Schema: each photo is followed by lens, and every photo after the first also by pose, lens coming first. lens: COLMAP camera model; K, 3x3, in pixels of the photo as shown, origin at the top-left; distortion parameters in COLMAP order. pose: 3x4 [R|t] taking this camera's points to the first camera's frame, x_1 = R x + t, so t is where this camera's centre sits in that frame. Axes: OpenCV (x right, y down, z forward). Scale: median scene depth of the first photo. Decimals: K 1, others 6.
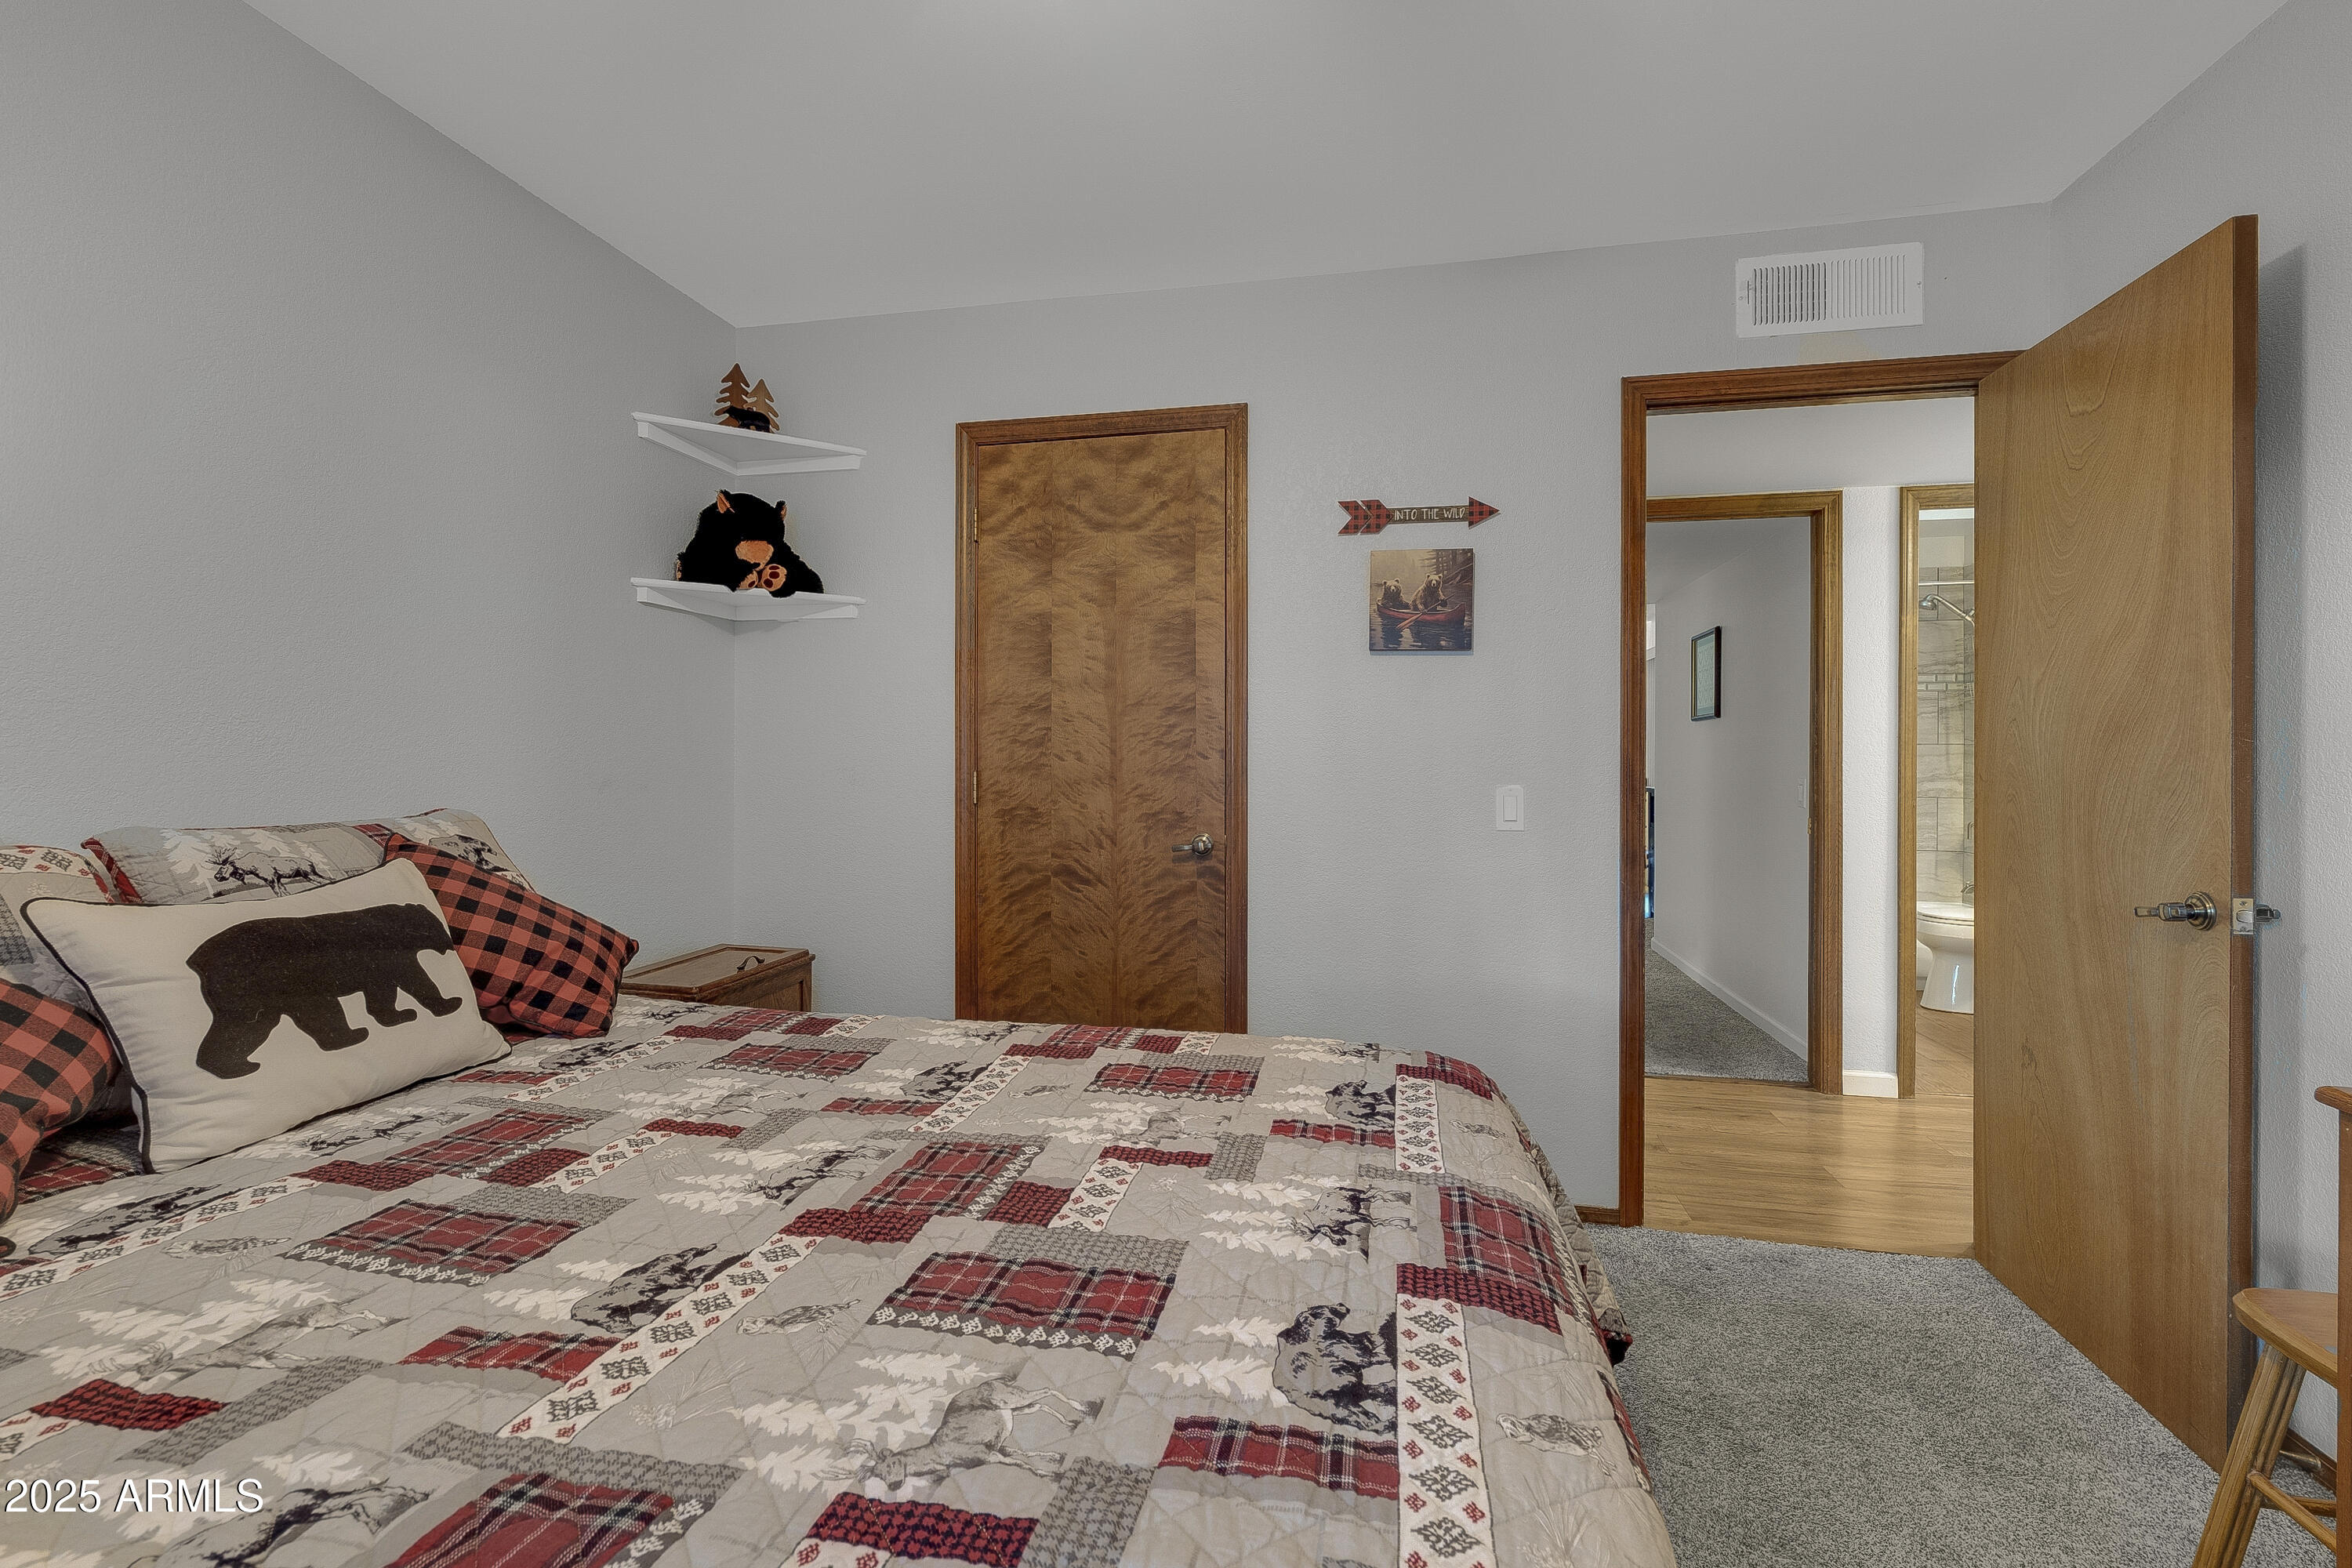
lens RADIAL K [[1080.2, 0, 1173.3], [0, 1080.2, 775.2], [0, 0, 1]] dist [-0.000759, -0.000045]
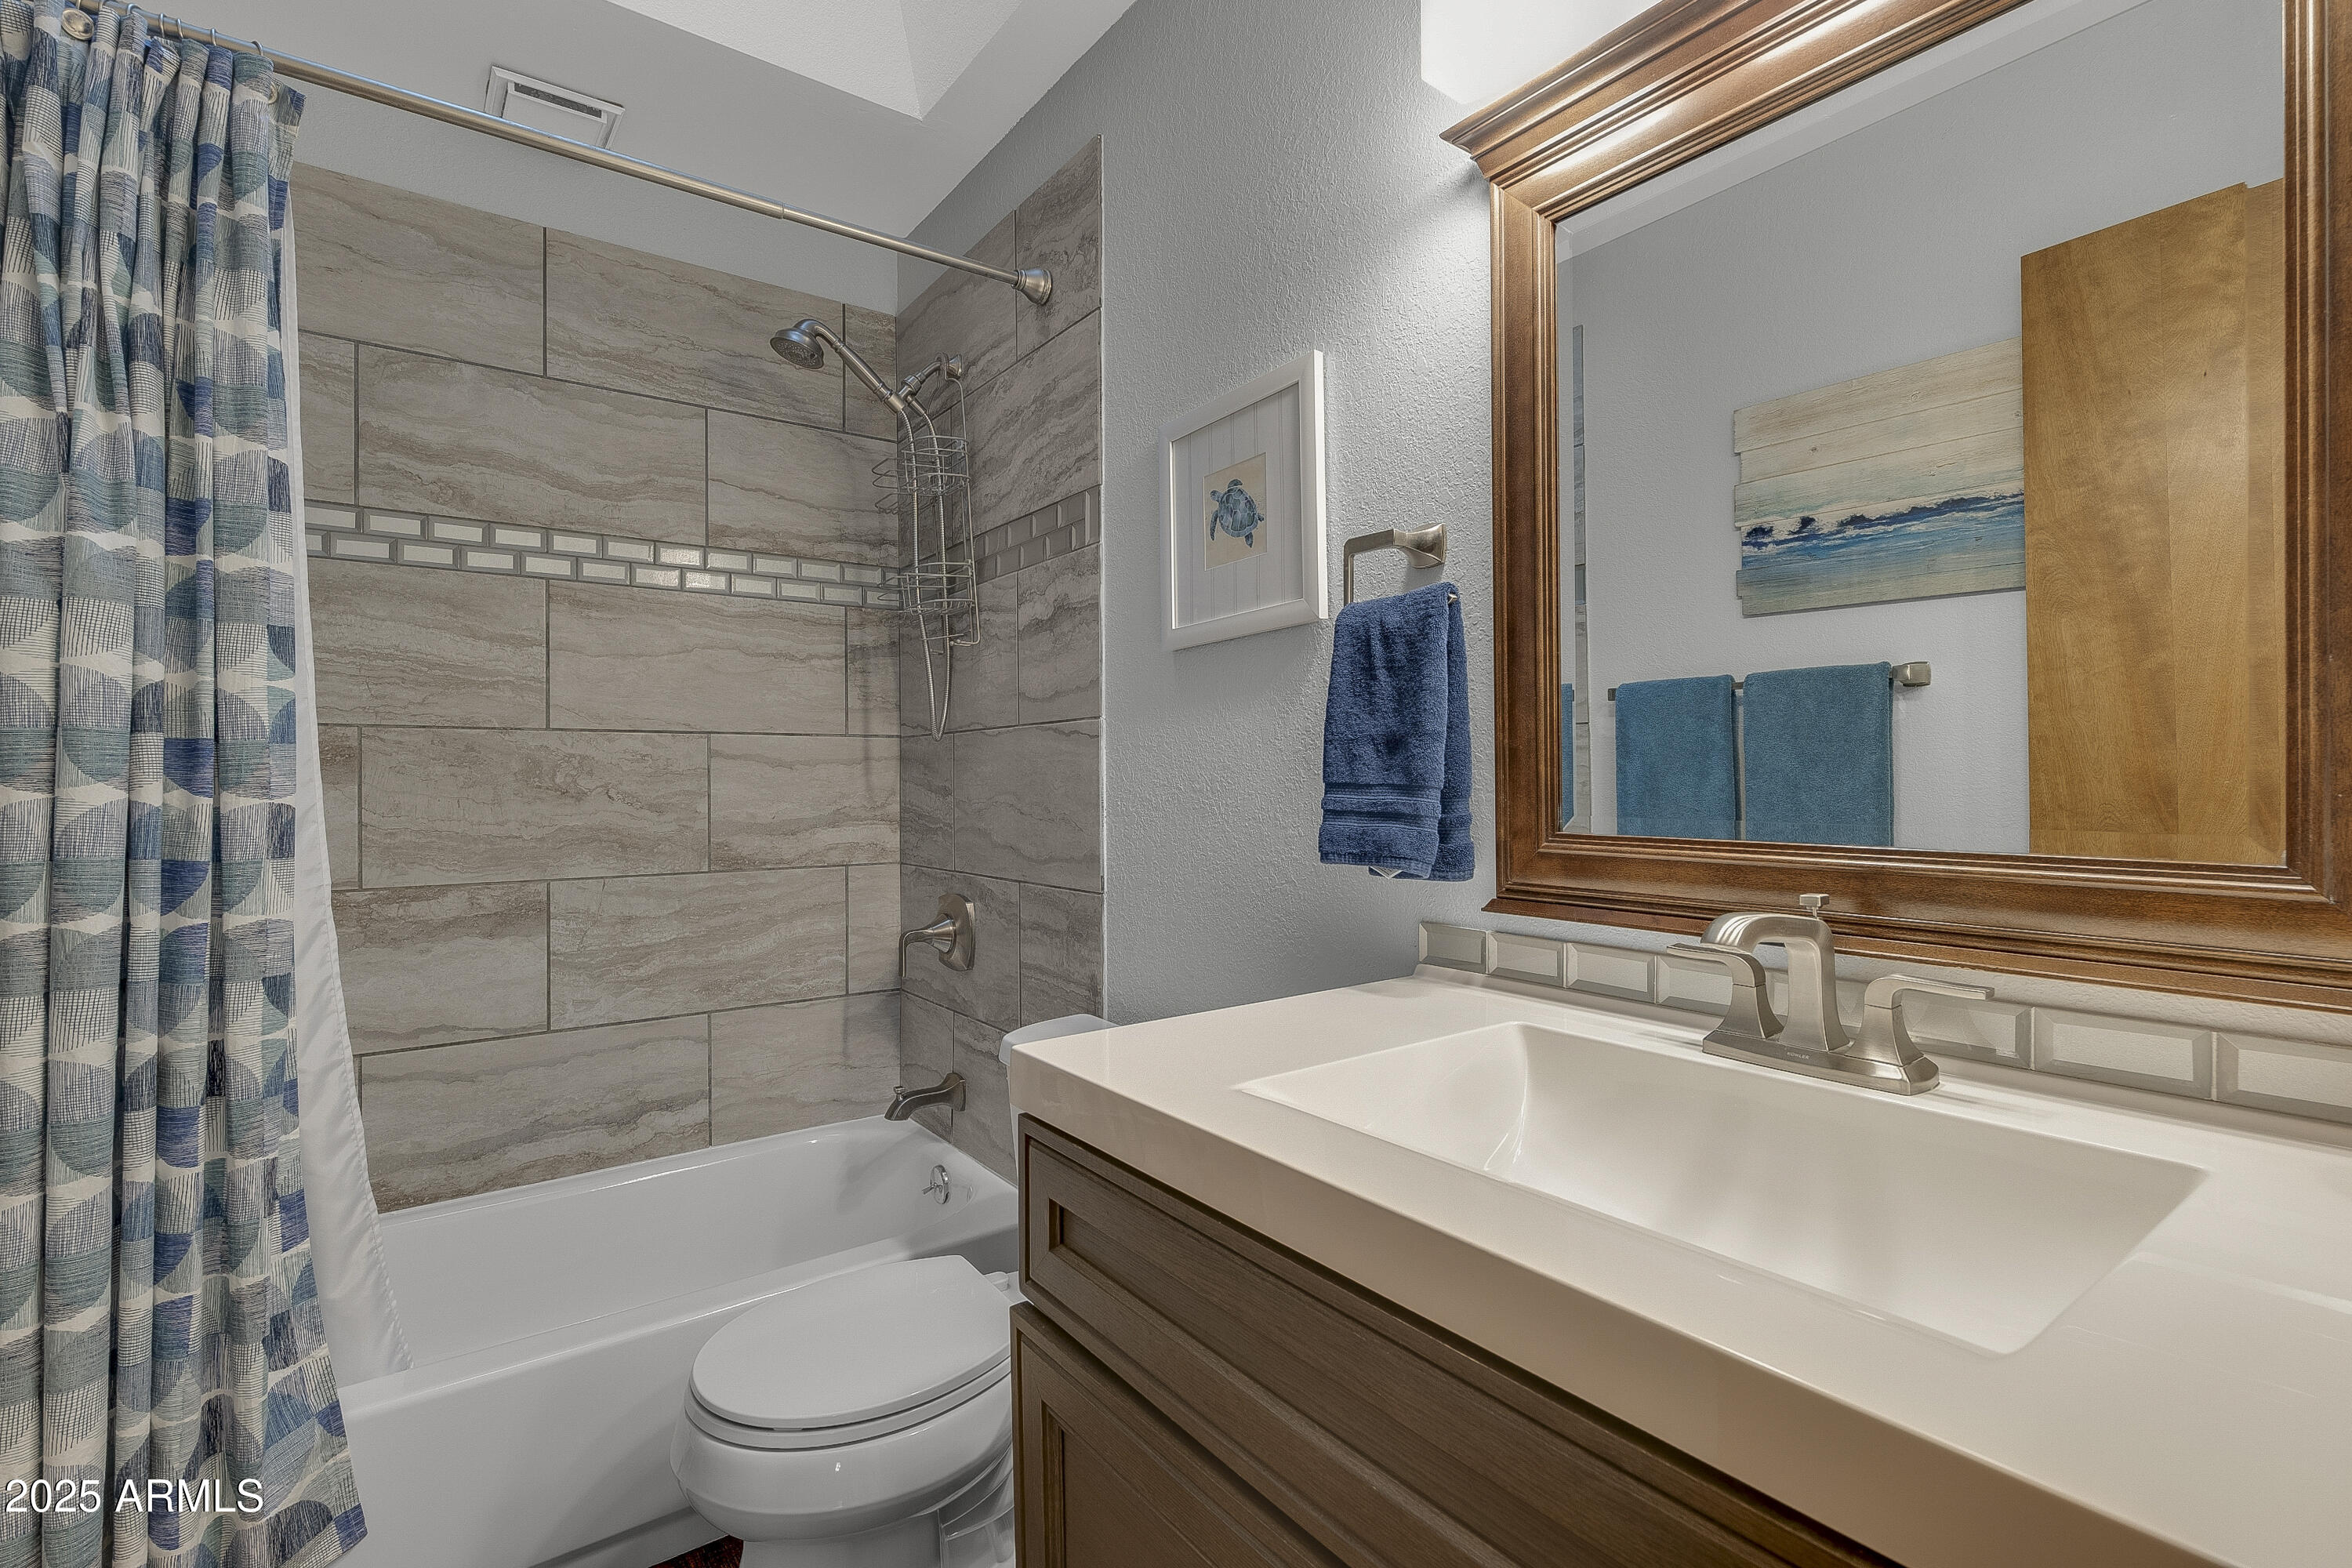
lens RADIAL K [[1080.2, 0, 1177.4], [0, 1080.2, 776.6], [0, 0, 1]] dist [-0.000759, -0.000045]
pose [[0.667093, 0.000015, 0.744974, 0.489369], [0.008770, 0.999931, -0.007874, -0.008534], [-0.744922, 0.011786, 0.667047, 0.636320]]
